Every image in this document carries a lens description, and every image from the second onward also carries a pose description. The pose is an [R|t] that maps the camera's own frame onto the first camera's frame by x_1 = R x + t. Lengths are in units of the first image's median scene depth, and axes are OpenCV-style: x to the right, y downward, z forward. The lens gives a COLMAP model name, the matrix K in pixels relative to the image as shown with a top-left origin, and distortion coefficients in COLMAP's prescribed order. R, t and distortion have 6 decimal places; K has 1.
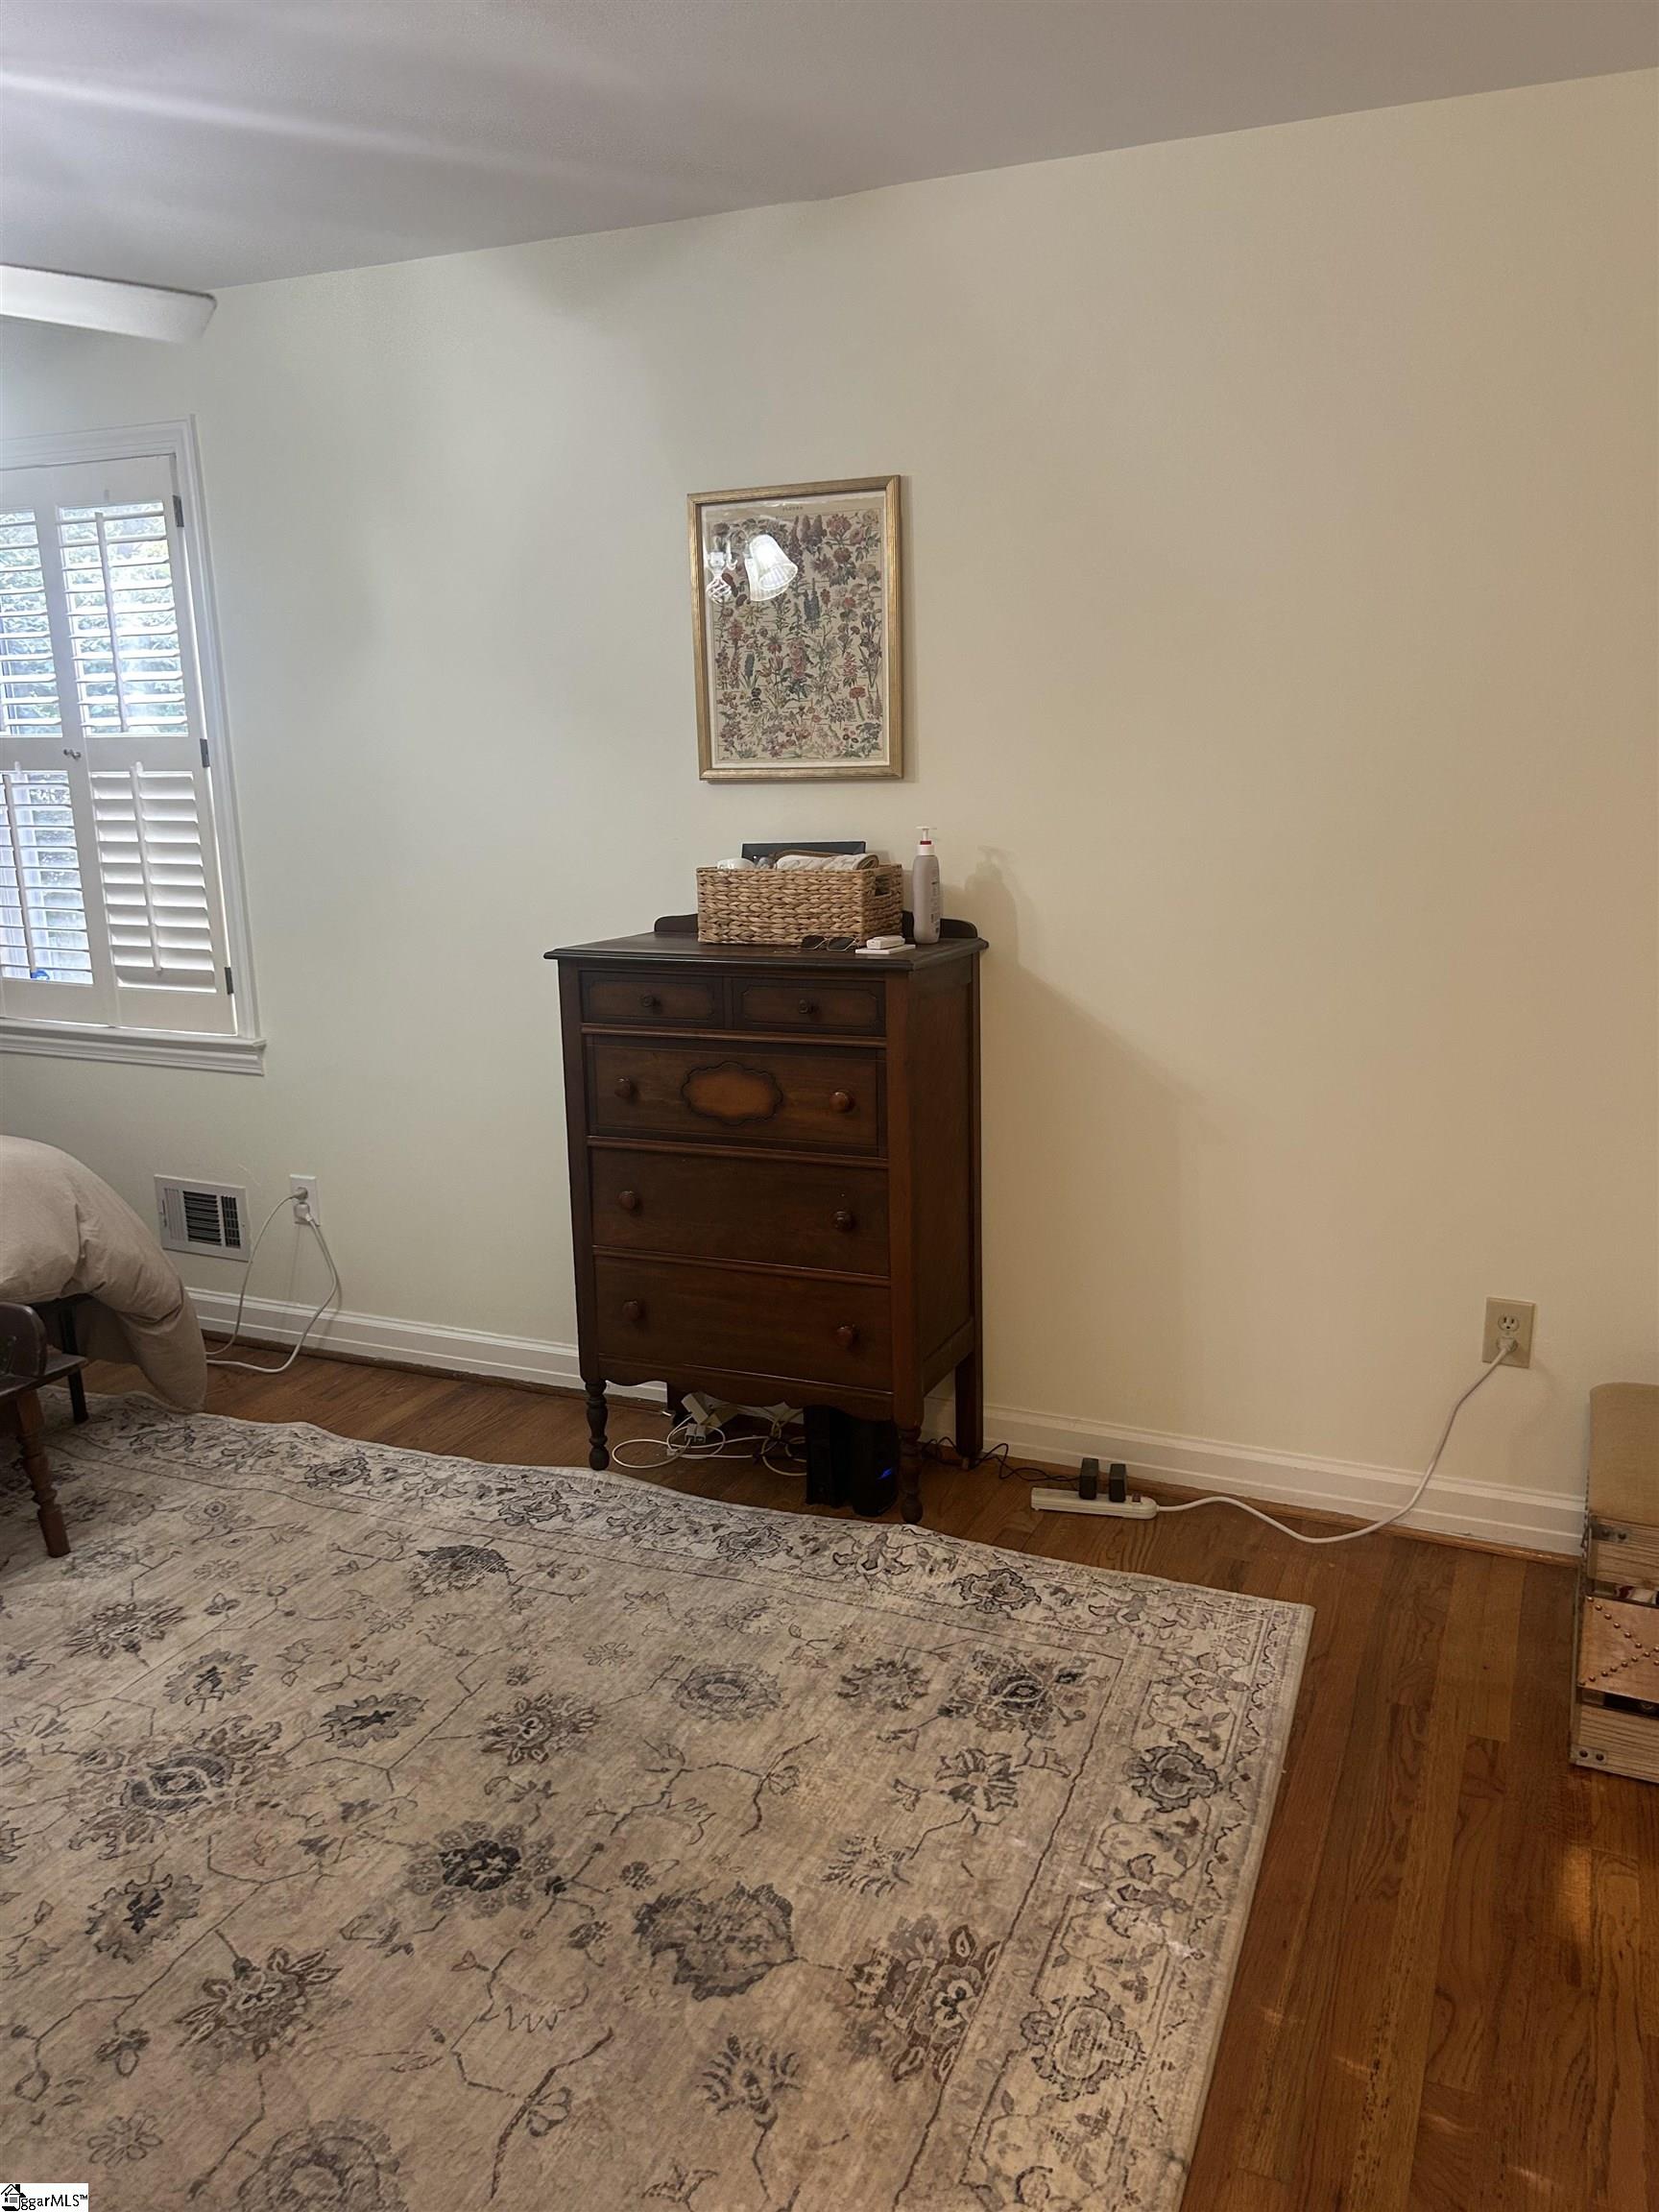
lens RADIAL K [[1664.5, 0, 830.5], [0, 1664.5, 1104.7], [0, 0, 1]] dist [0.061544, -0.065164]
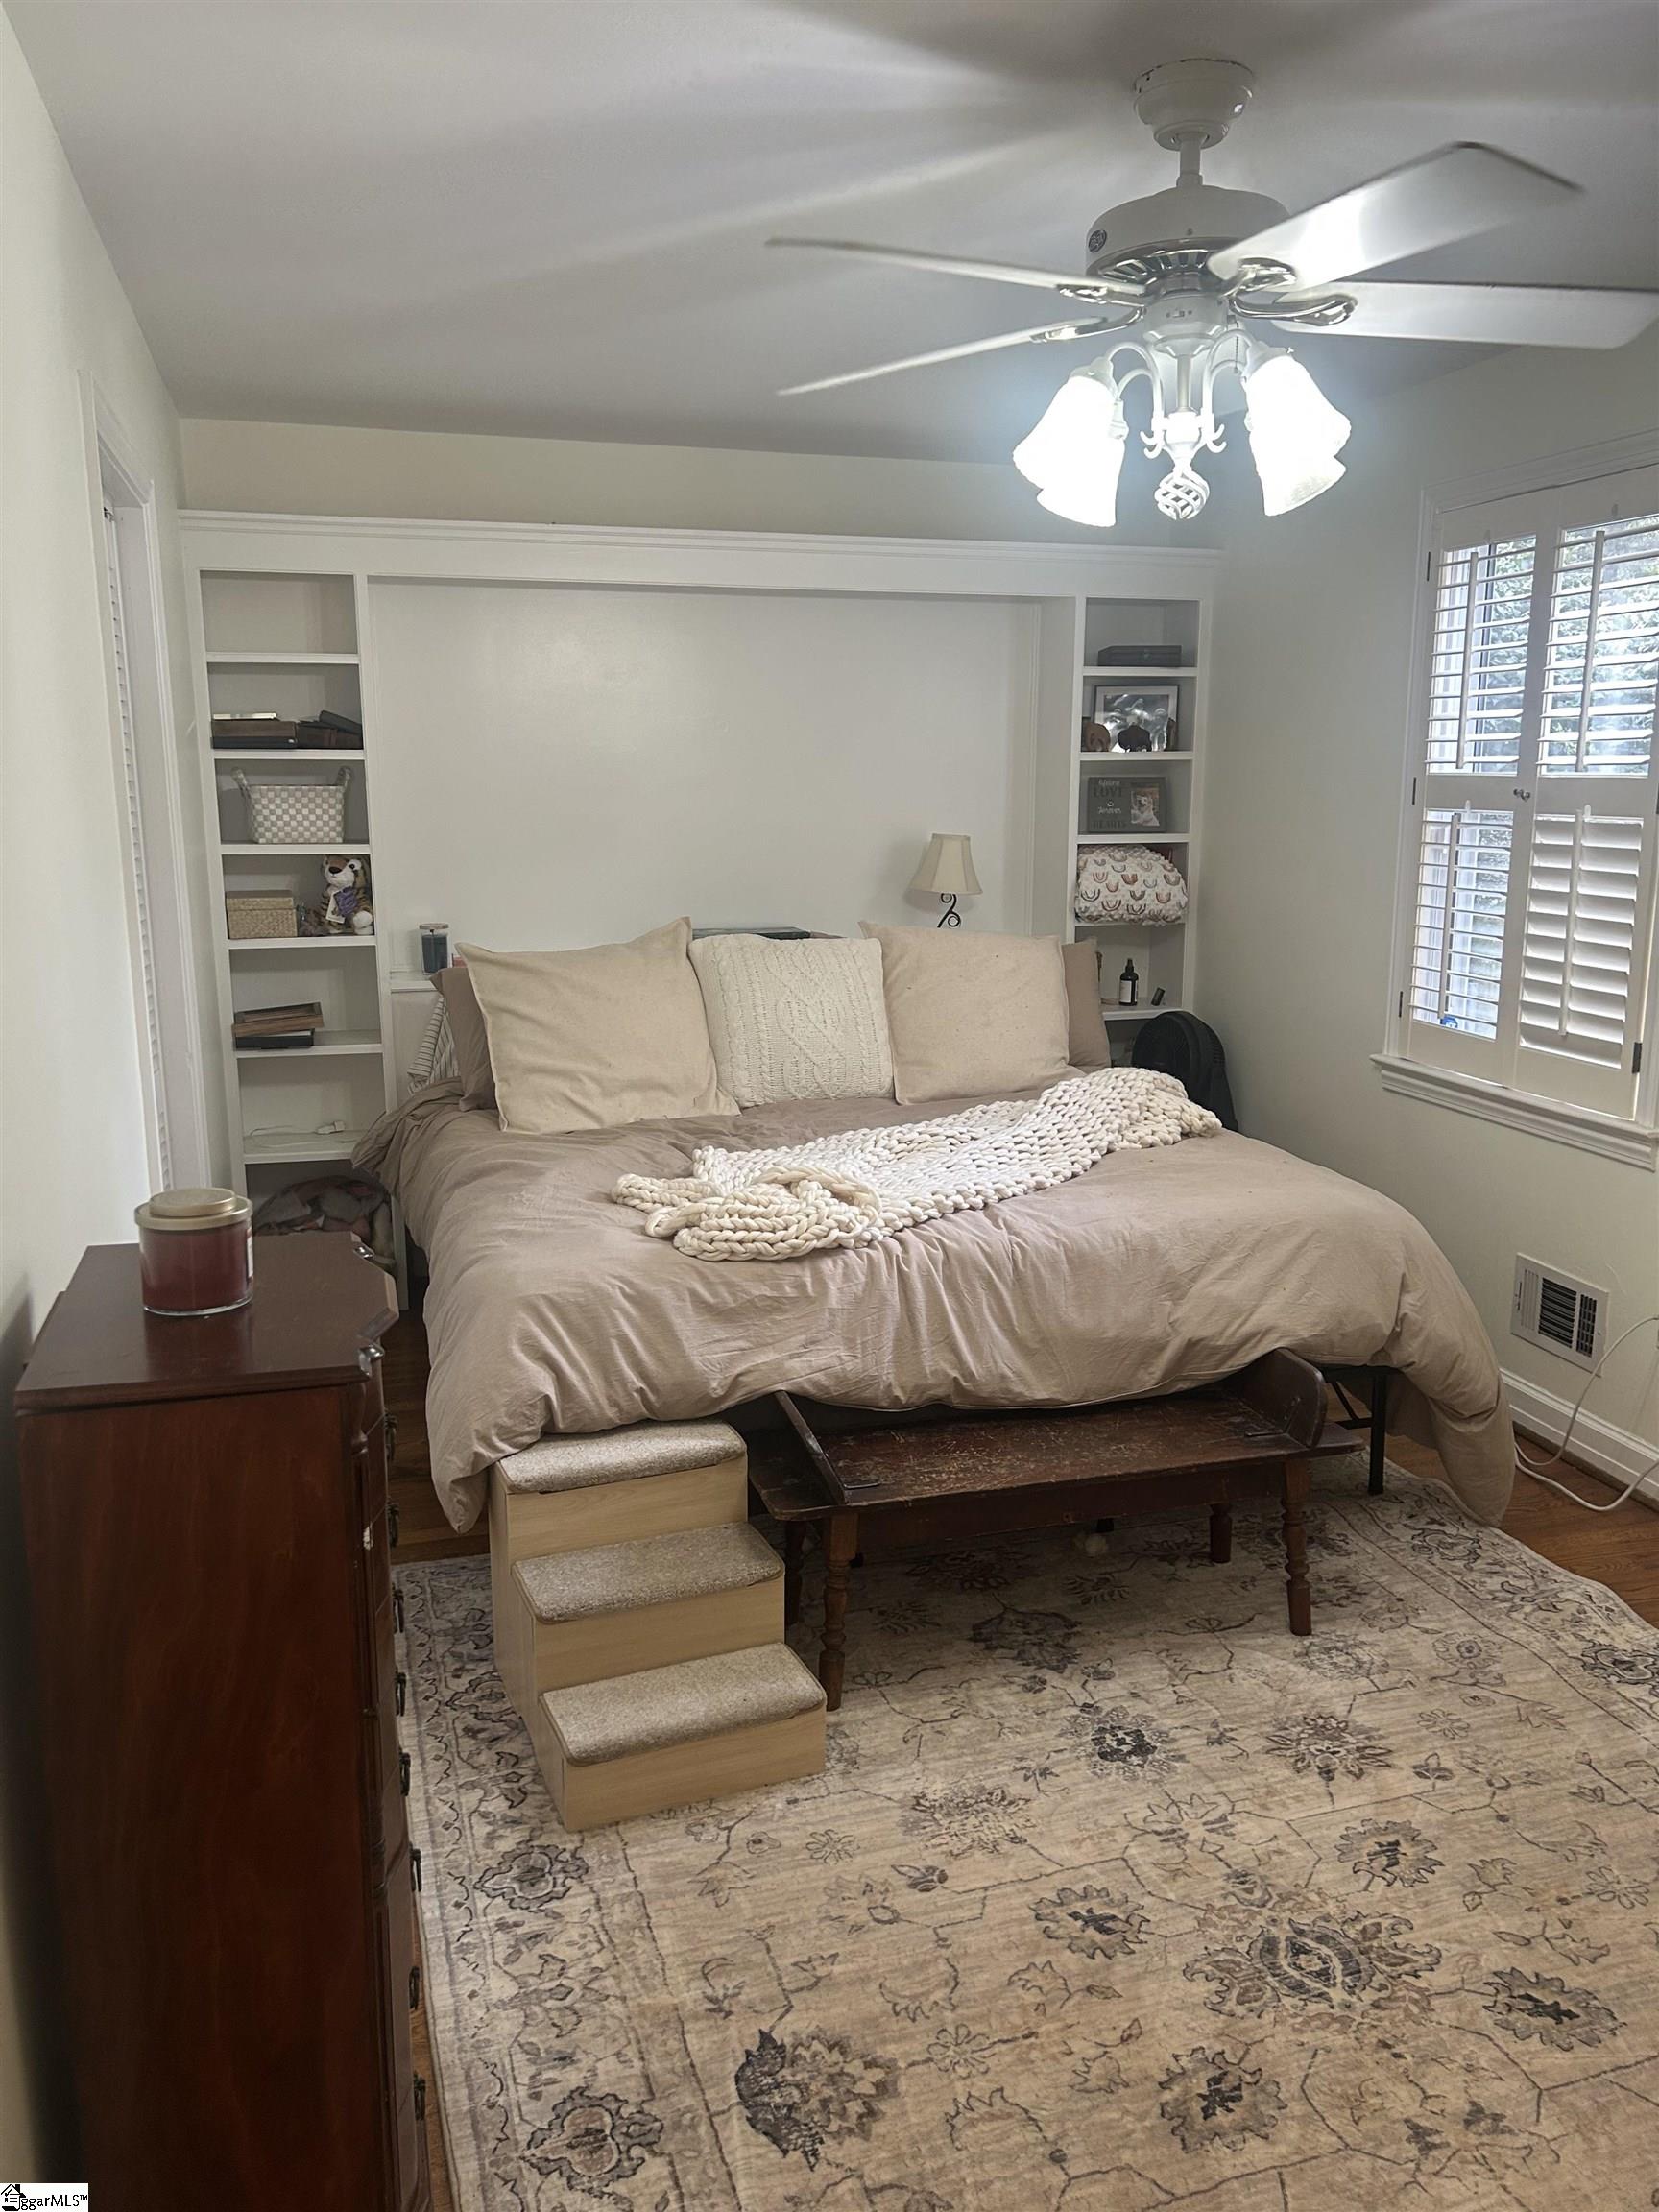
lens RADIAL K [[1664.5, 0, 832.6], [0, 1664.5, 1119.7], [0, 0, 1]] dist [0.061544, -0.065164]
pose [[0.656726, 0.171668, -0.734330, 0.017089], [-0.177037, 0.981629, 0.071152, -0.037576], [0.733054, 0.083276, 0.675053, 0.132161]]
